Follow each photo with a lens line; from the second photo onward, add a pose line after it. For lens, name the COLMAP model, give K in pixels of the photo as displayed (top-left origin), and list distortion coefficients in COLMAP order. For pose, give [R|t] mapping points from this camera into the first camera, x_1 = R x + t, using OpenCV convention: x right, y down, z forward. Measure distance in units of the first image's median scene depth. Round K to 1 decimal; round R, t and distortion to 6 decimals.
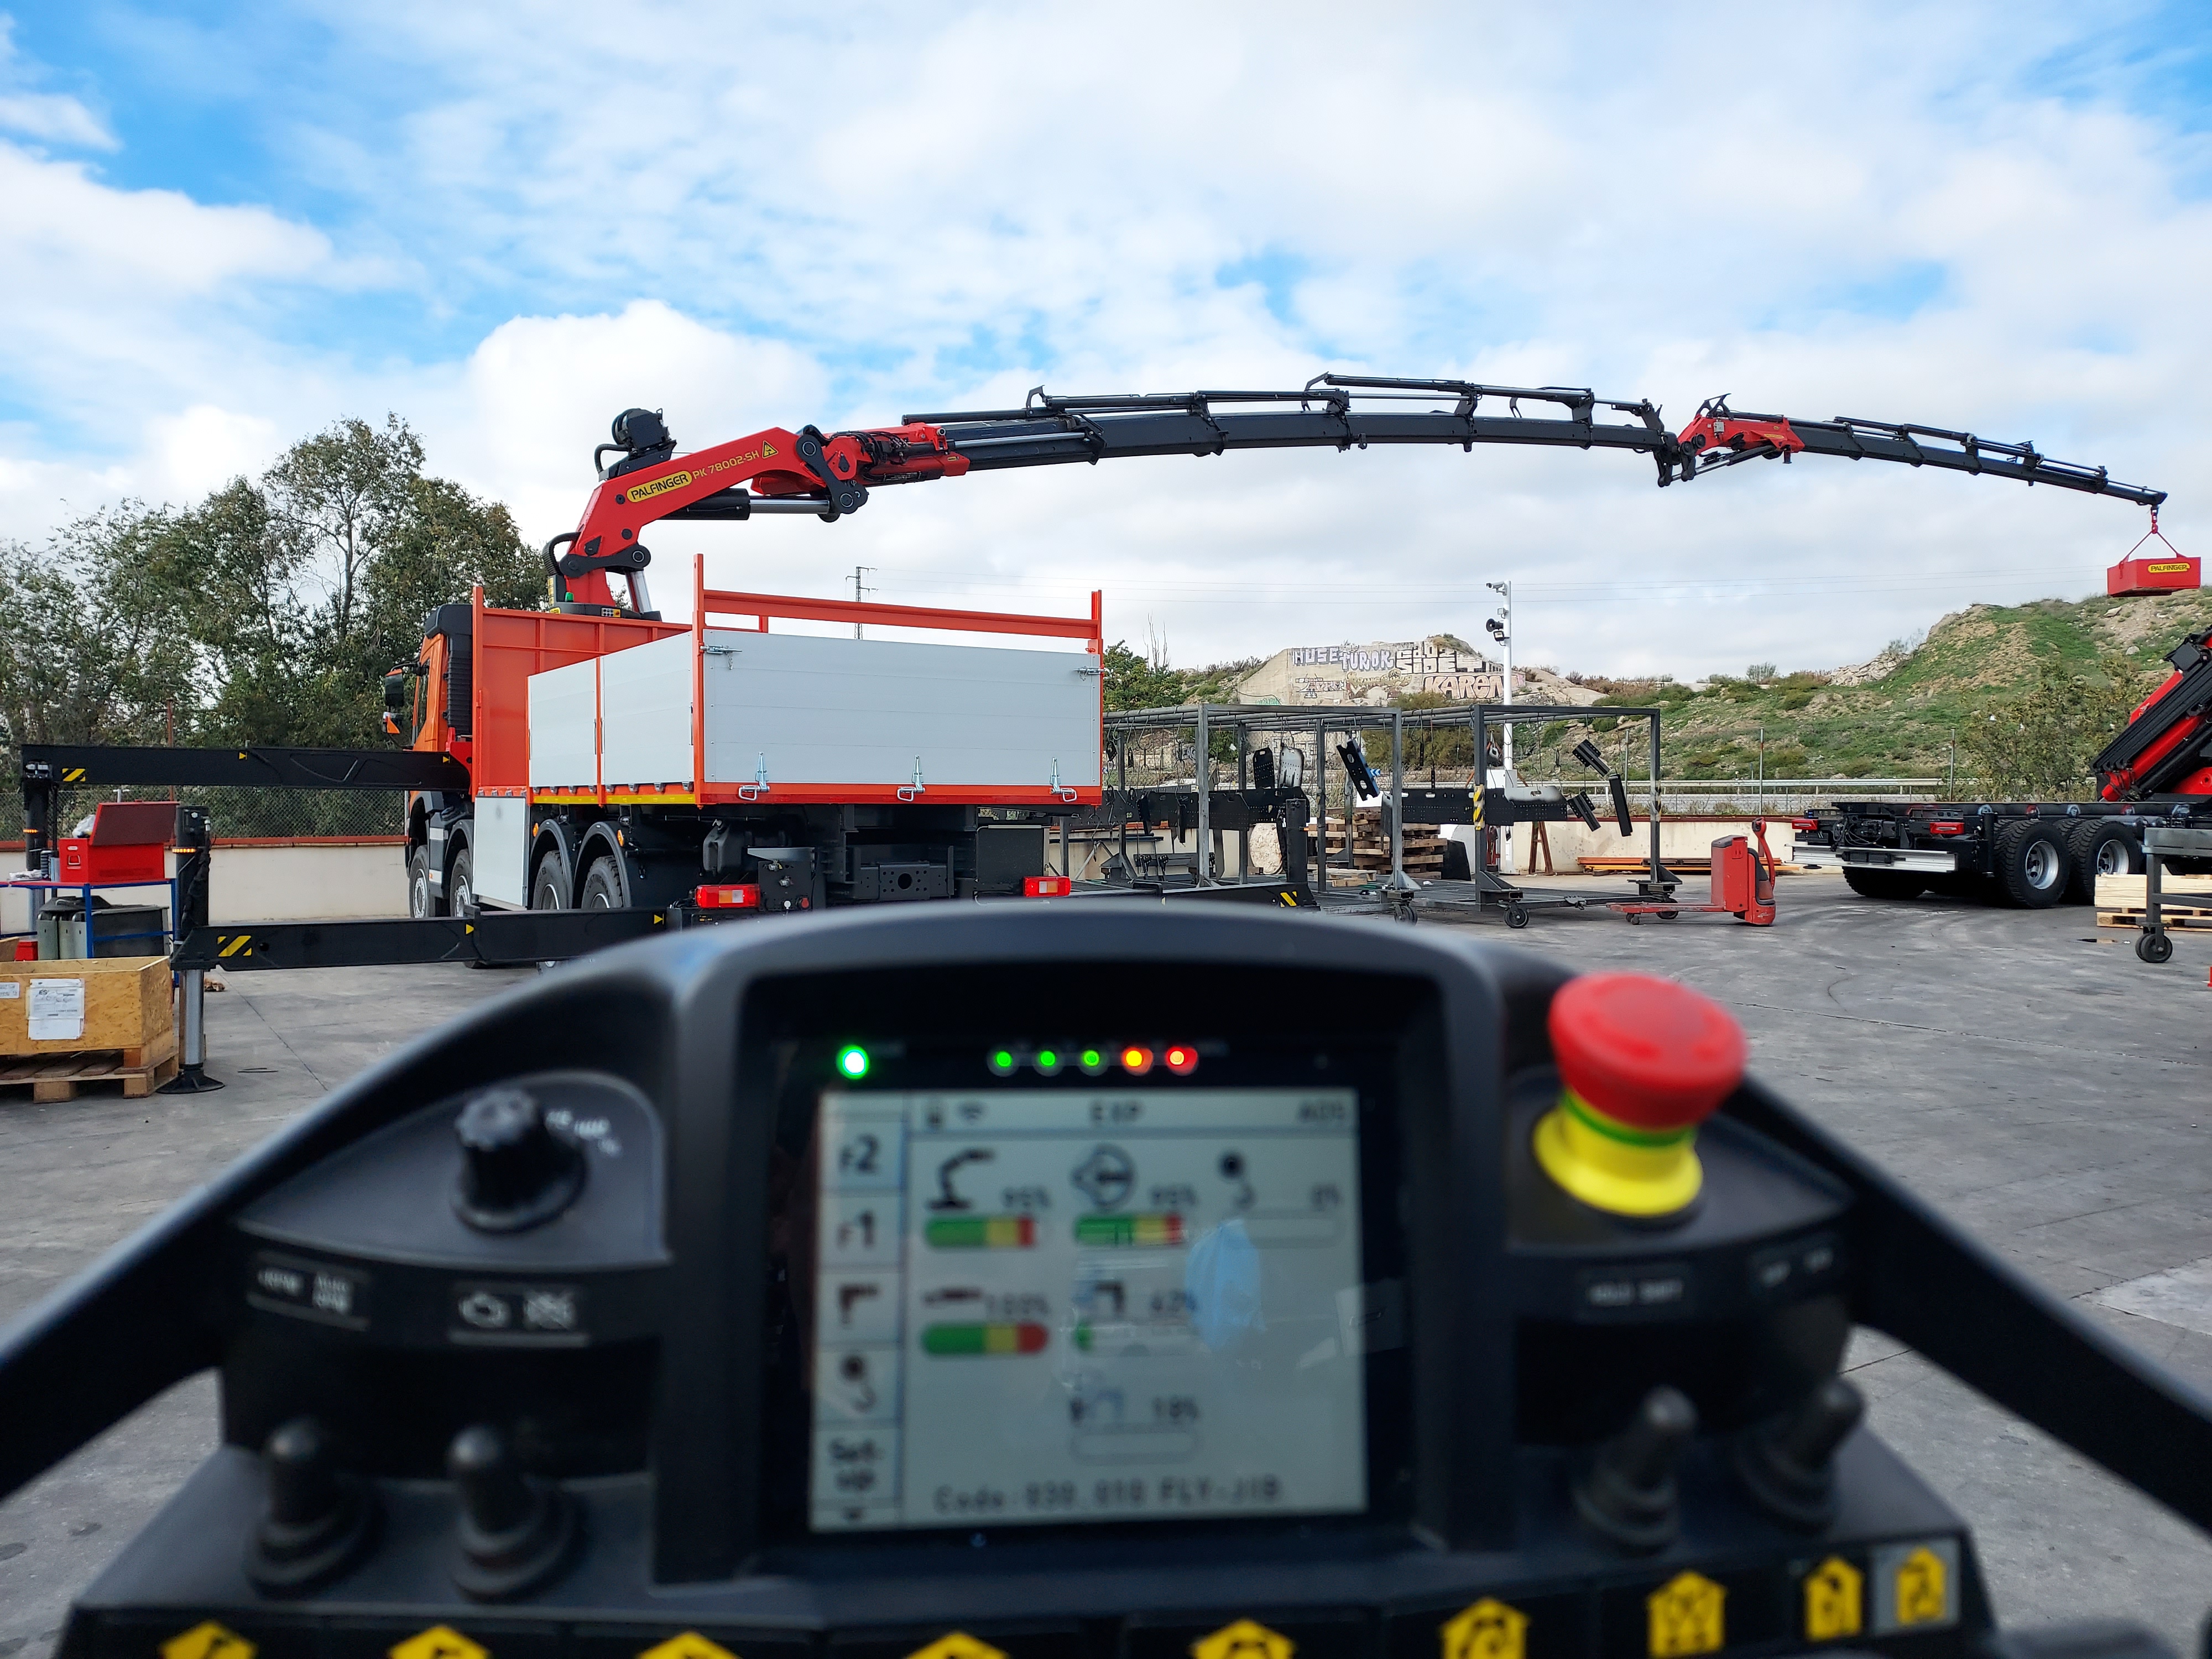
lens RADIAL K [[1650.5, 0, 1110.2], [0, 1650.5, 826.2], [0, 0, 1]] dist [0.070545, -0.011543]
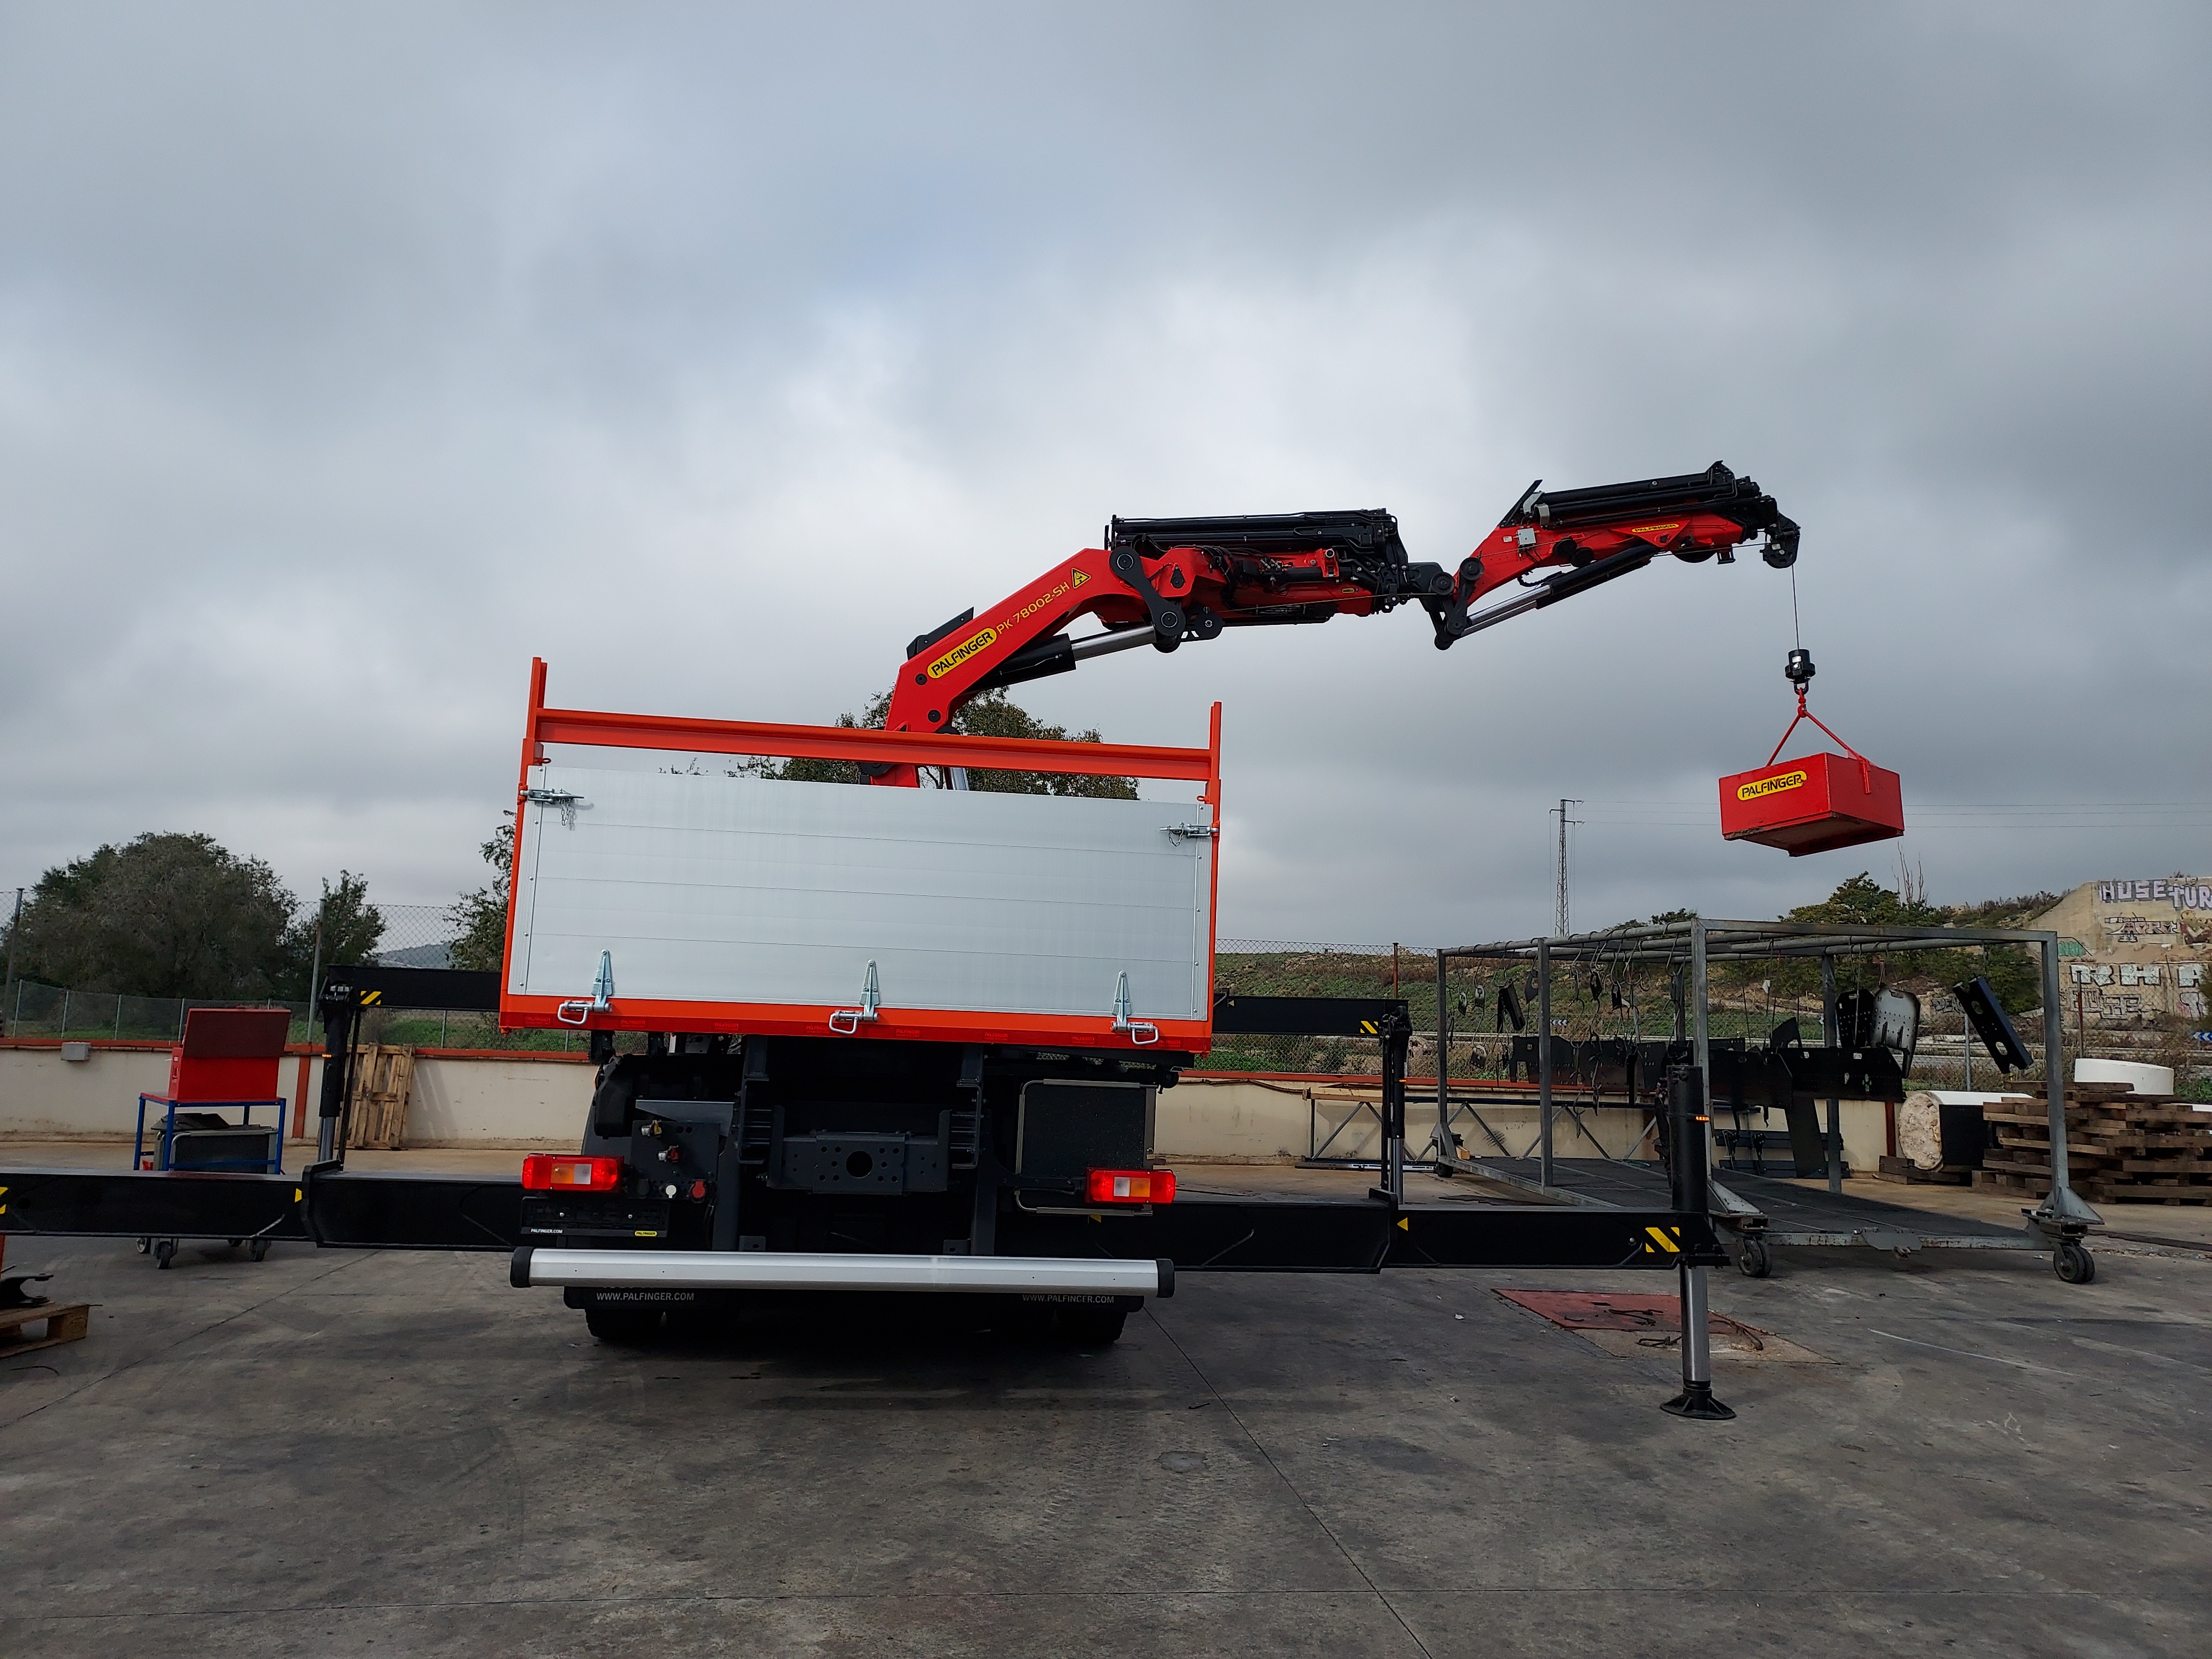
lens RADIAL K [[1650.5, 0, 1115.4], [0, 1650.5, 815.1], [0, 0, 1]] dist [0.070545, -0.011543]
pose [[0.906977, -0.017276, -0.420827, 0.117000], [-0.045707, 0.989220, -0.139118, -0.007278], [0.418694, 0.145411, 0.896410, 0.233554]]
